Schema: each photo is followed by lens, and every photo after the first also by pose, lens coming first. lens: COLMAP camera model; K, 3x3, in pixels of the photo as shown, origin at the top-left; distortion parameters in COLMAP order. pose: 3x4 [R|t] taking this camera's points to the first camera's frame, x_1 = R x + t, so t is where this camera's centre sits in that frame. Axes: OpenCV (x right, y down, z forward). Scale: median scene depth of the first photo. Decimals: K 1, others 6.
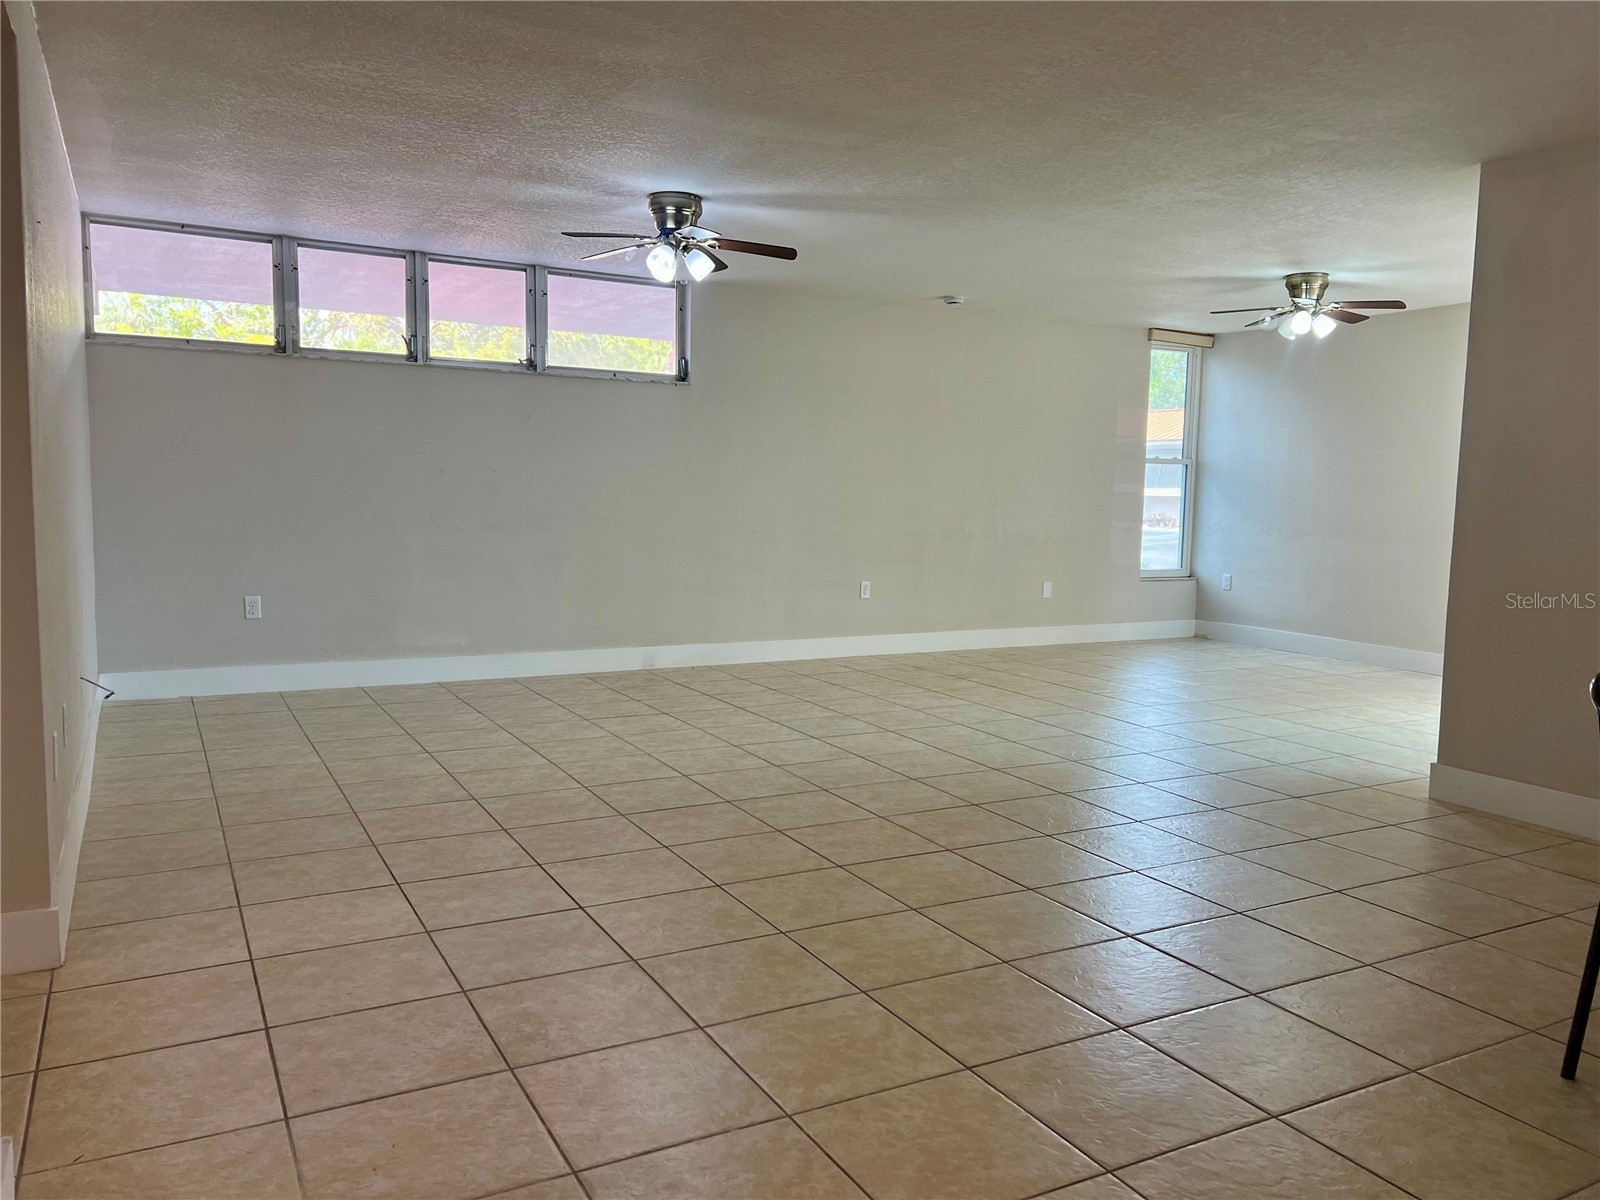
lens RADIAL K [[1209.9, 0, 800.0], [0, 1209.9, 600.0], [0, 0, 1]] dist [0.083016, -0.103183]
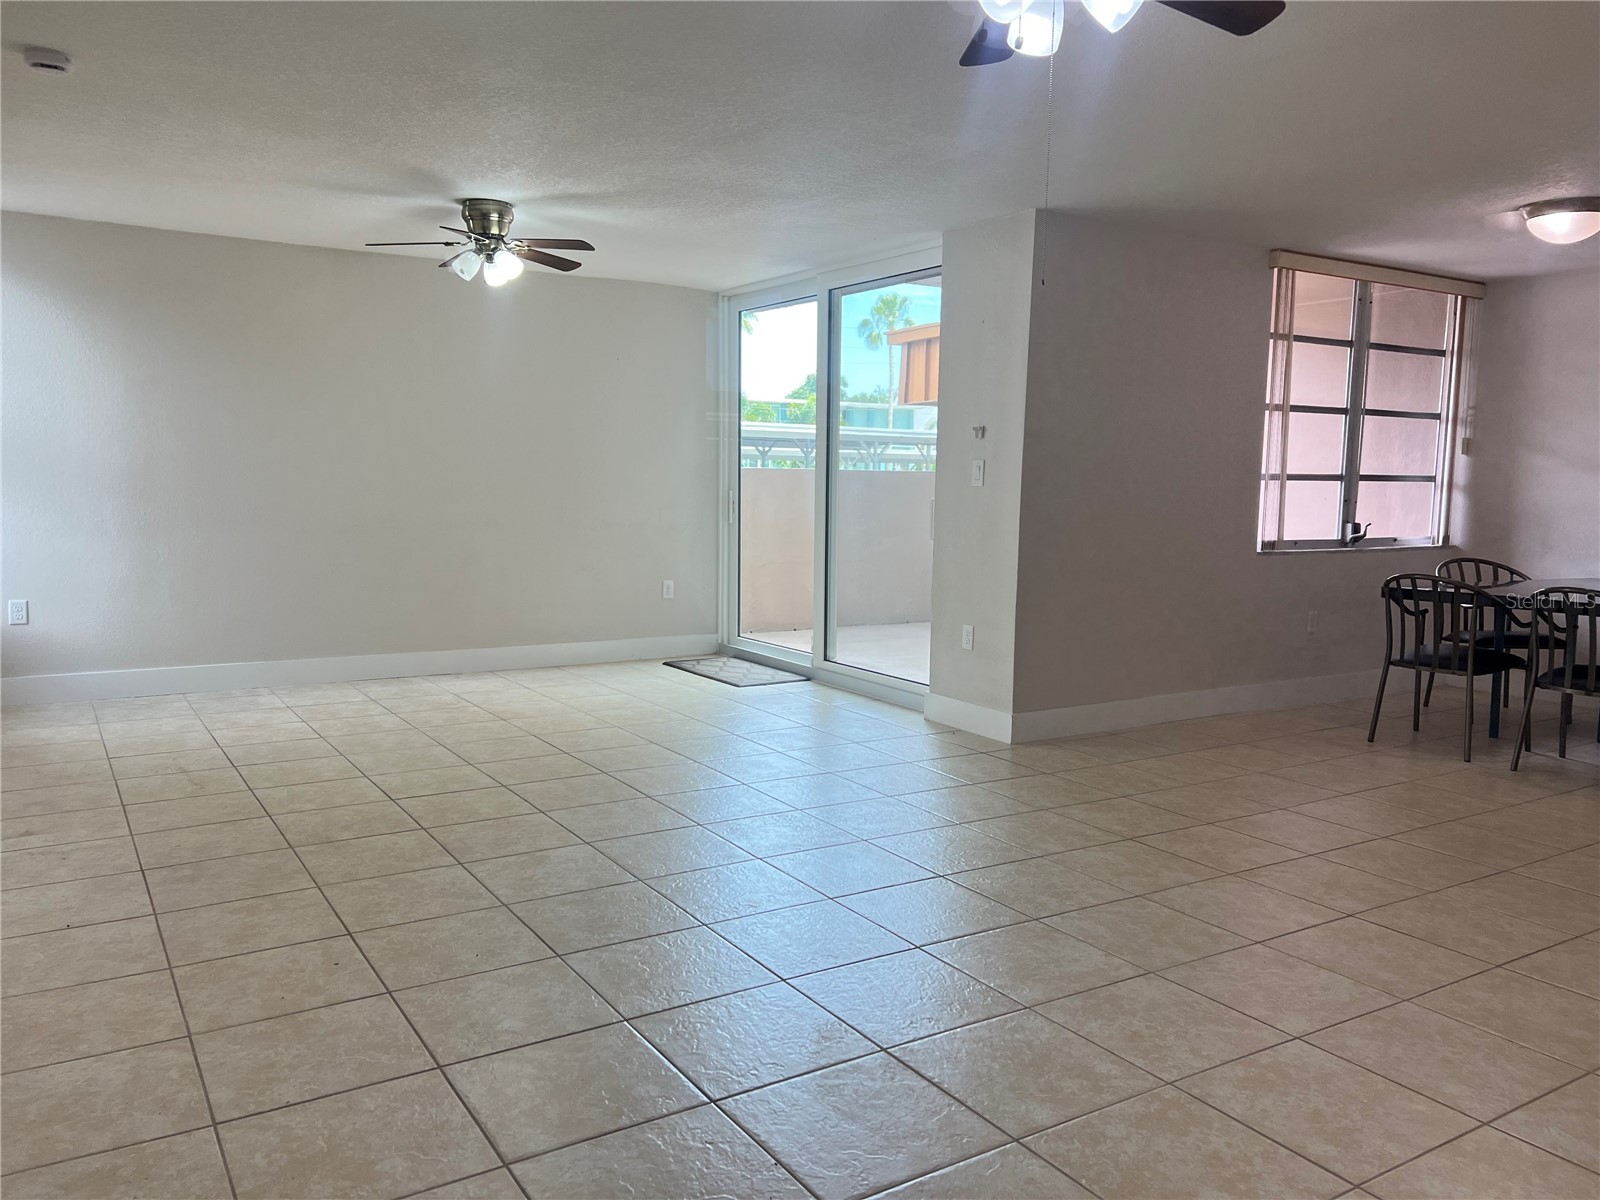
lens RADIAL K [[1223.9, 0, 866.9], [0, 1223.9, 560.3], [0, 0, 1]] dist [0.036332, 0.001671]
pose [[-0.098053, -0.092037, 0.990916, -0.596385], [0.074348, 0.992254, 0.099519, -0.136363], [-0.992400, 0.083431, -0.090451, 1.196330]]
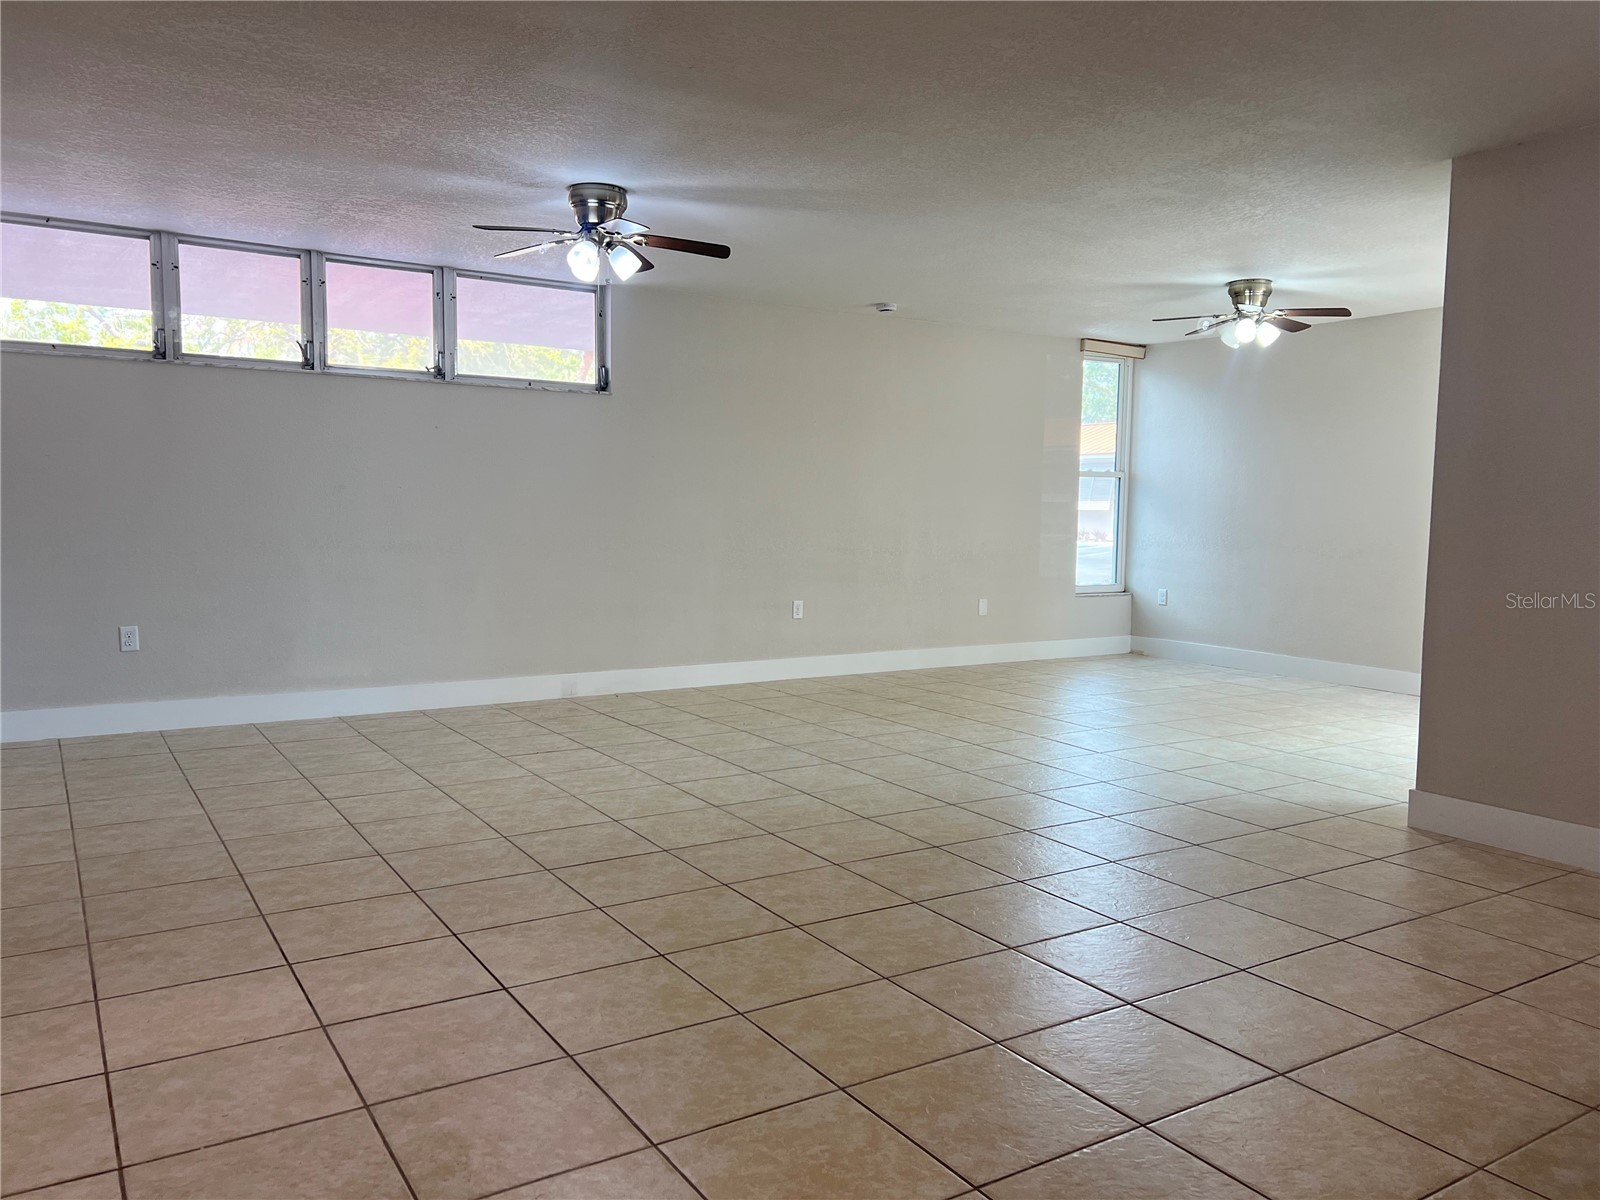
lens RADIAL K [[1216.3, 0, 789.7], [0, 1216.3, 596.1], [0, 0, 1]] dist [0.060127, -0.047321]
pose [[0.998014, -0.010884, 0.062052, -0.019531], [0.011880, 0.999806, -0.015711, -0.006919], [-0.061869, 0.016417, 0.997949, 0.077034]]
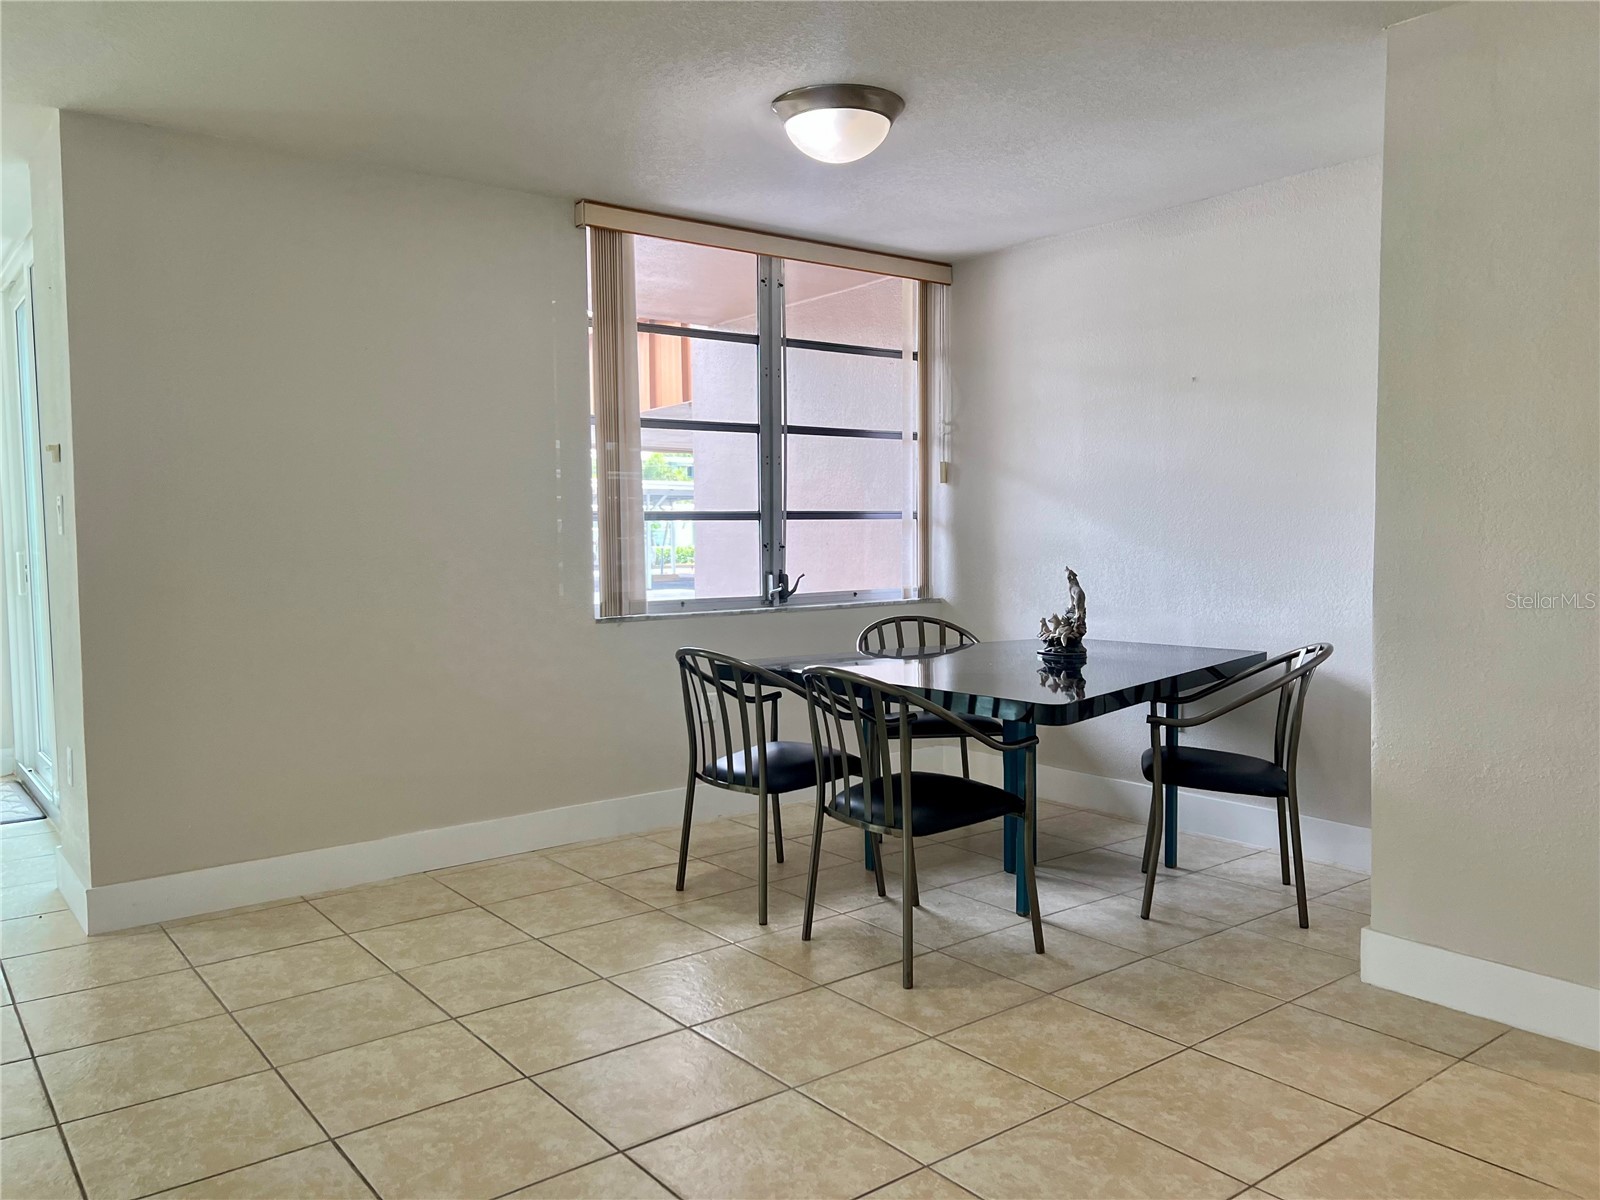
lens RADIAL K [[1209.9, 0, 800.0], [0, 1209.9, 600.0], [0, 0, 1]] dist [0.083016, -0.103183]
pose [[-0.175594, -0.074215, 0.981661, -0.285803], [0.100101, 0.990640, 0.092799, -0.068862], [-0.979360, 0.114560, -0.166522, 0.651871]]
